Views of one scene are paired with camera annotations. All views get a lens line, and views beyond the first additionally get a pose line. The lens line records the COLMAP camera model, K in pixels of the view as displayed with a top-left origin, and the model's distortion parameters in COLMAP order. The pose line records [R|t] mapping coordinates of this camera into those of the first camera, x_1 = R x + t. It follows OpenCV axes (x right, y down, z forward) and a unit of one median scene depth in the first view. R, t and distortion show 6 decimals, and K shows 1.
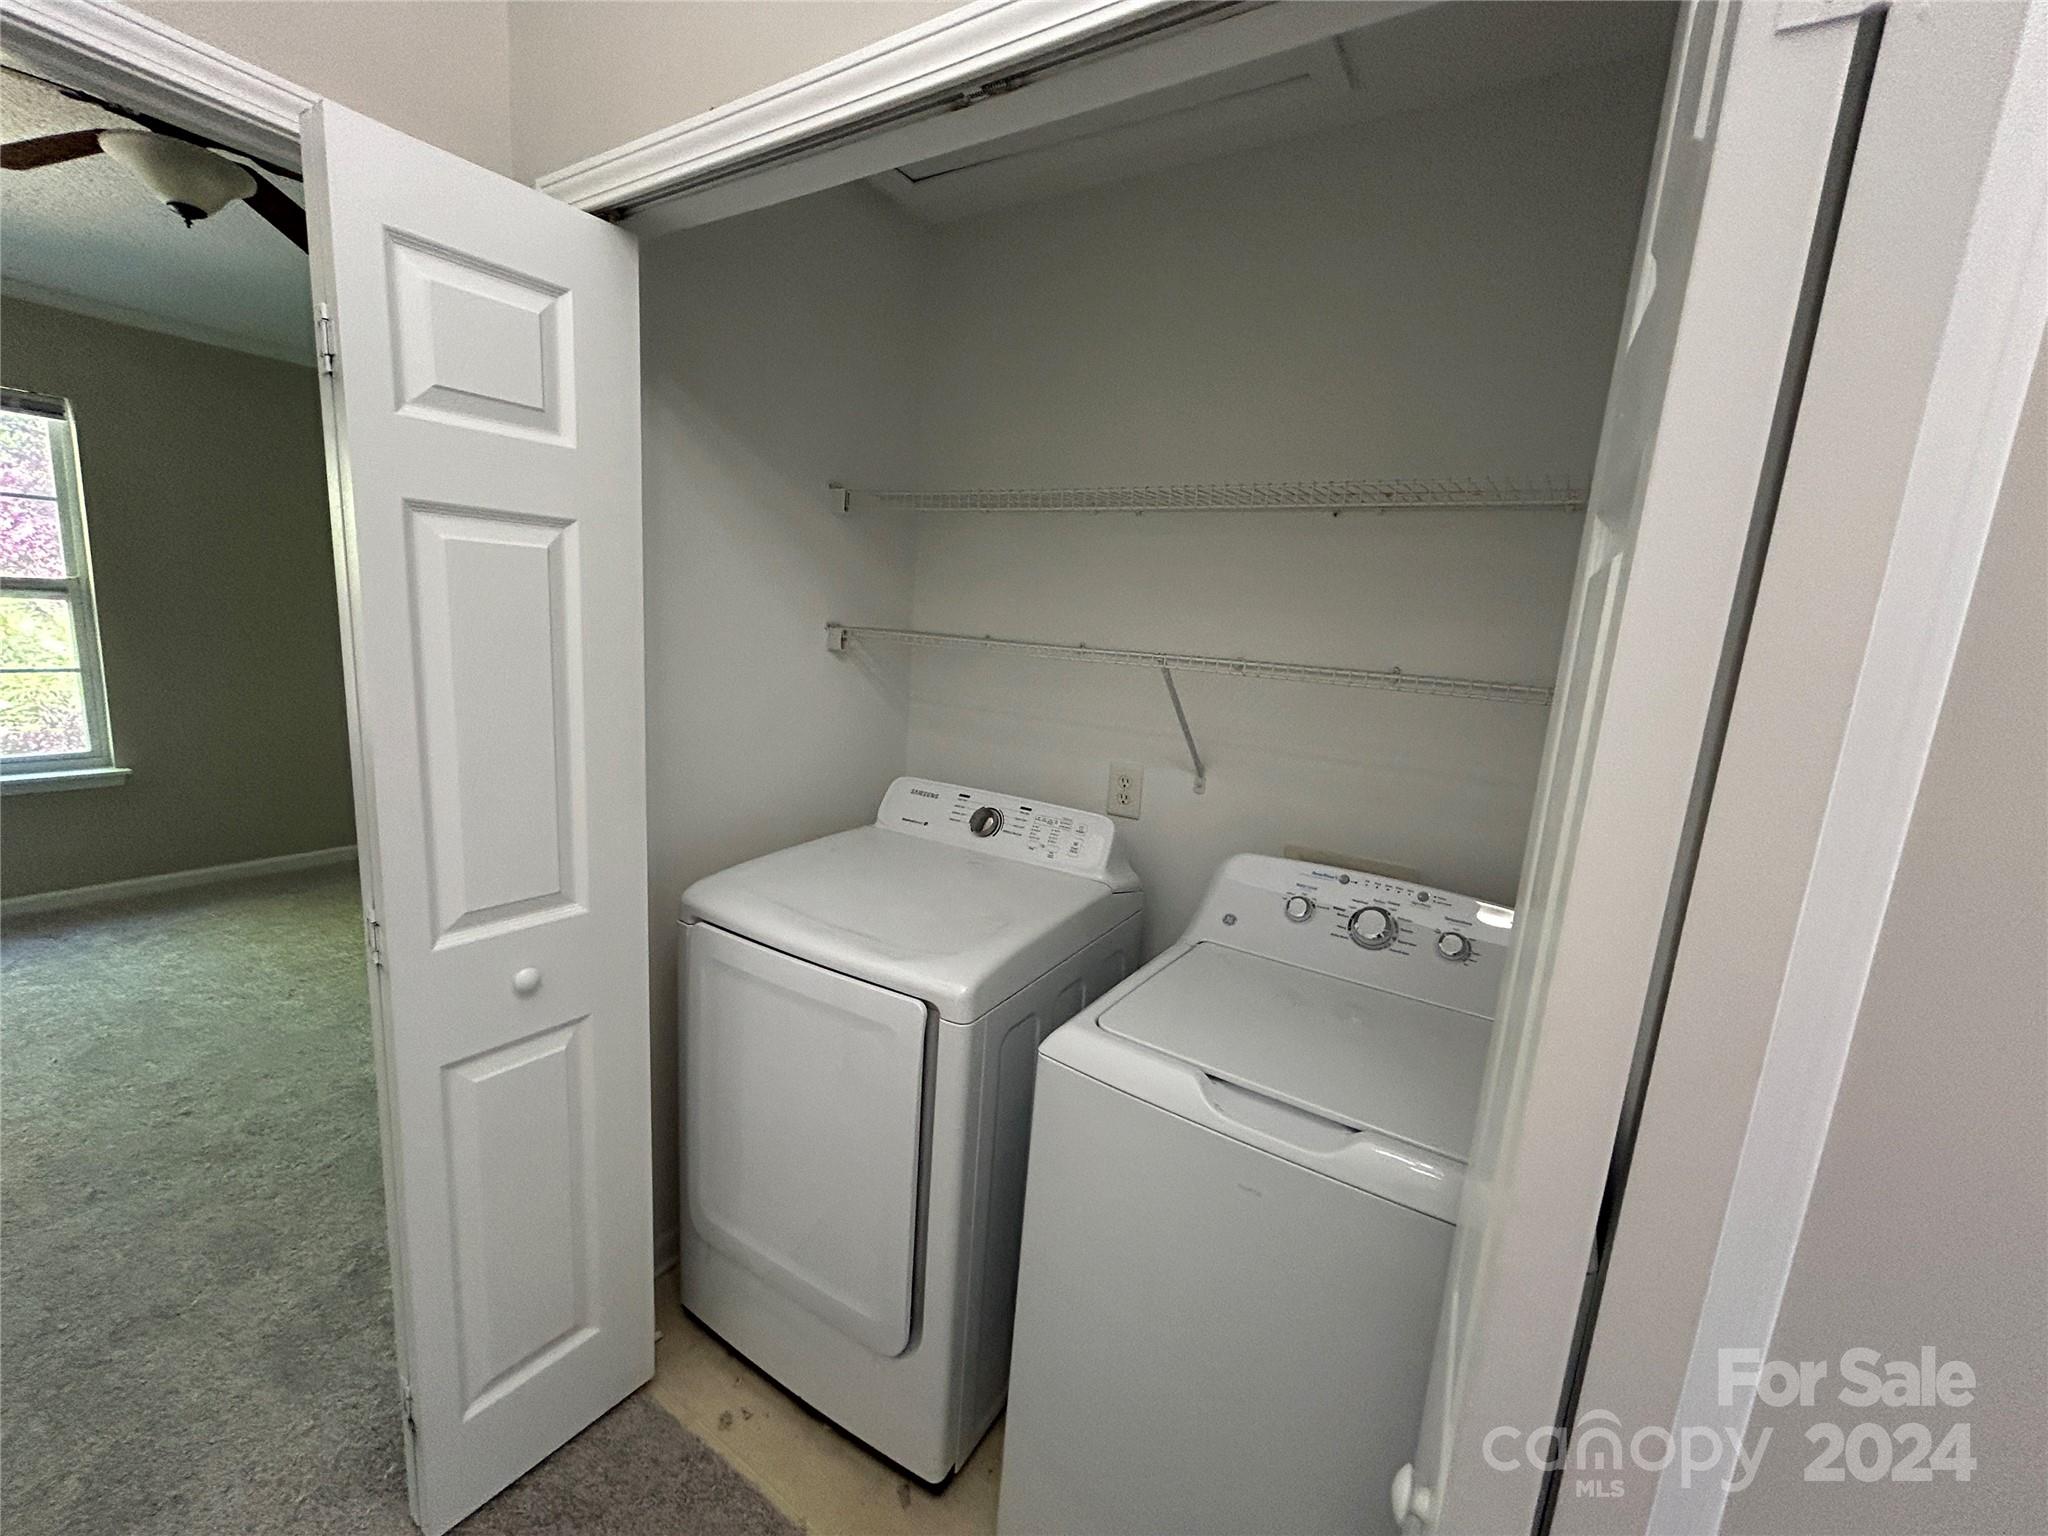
lens RADIAL K [[832.1, 0, 1023.3], [0, 832.1, 772.5], [0, 0, 1]] dist [-0.000856, 0.000316]
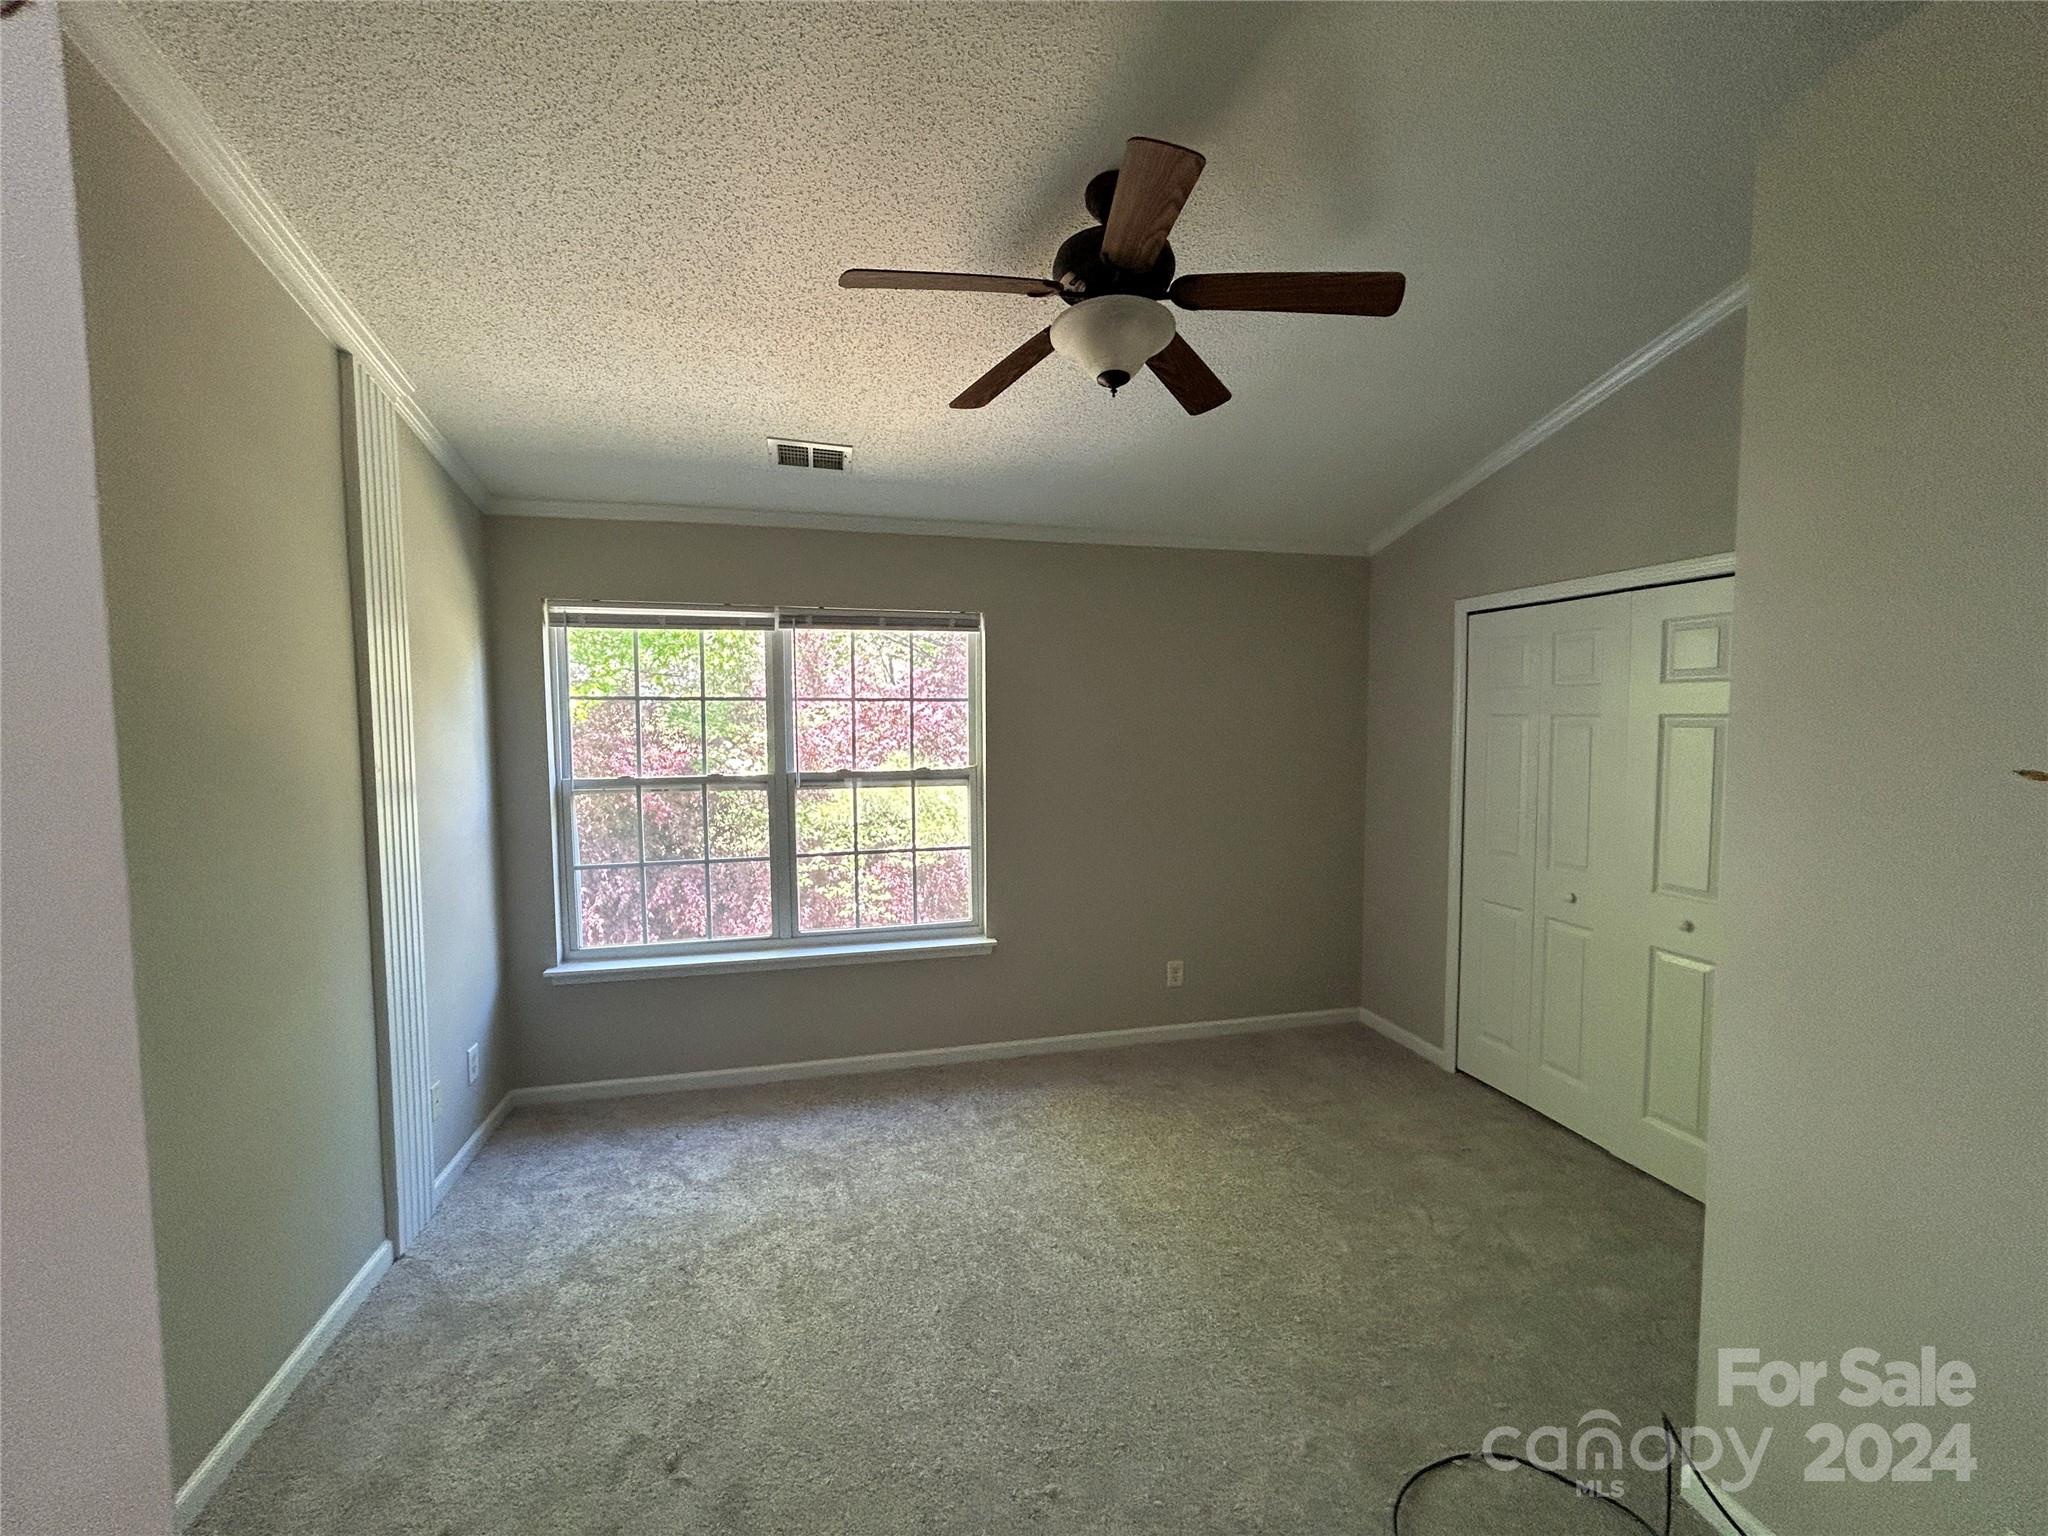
lens RADIAL K [[832.1, 0, 1015.7], [0, 832.1, 761.5], [0, 0, 1]] dist [-0.000856, 0.000316]
pose [[0.724015, -0.039242, -0.688667, -0.339150], [-0.062668, 0.990509, -0.122326, -0.111529], [0.686932, 0.131723, 0.714685, 0.244577]]
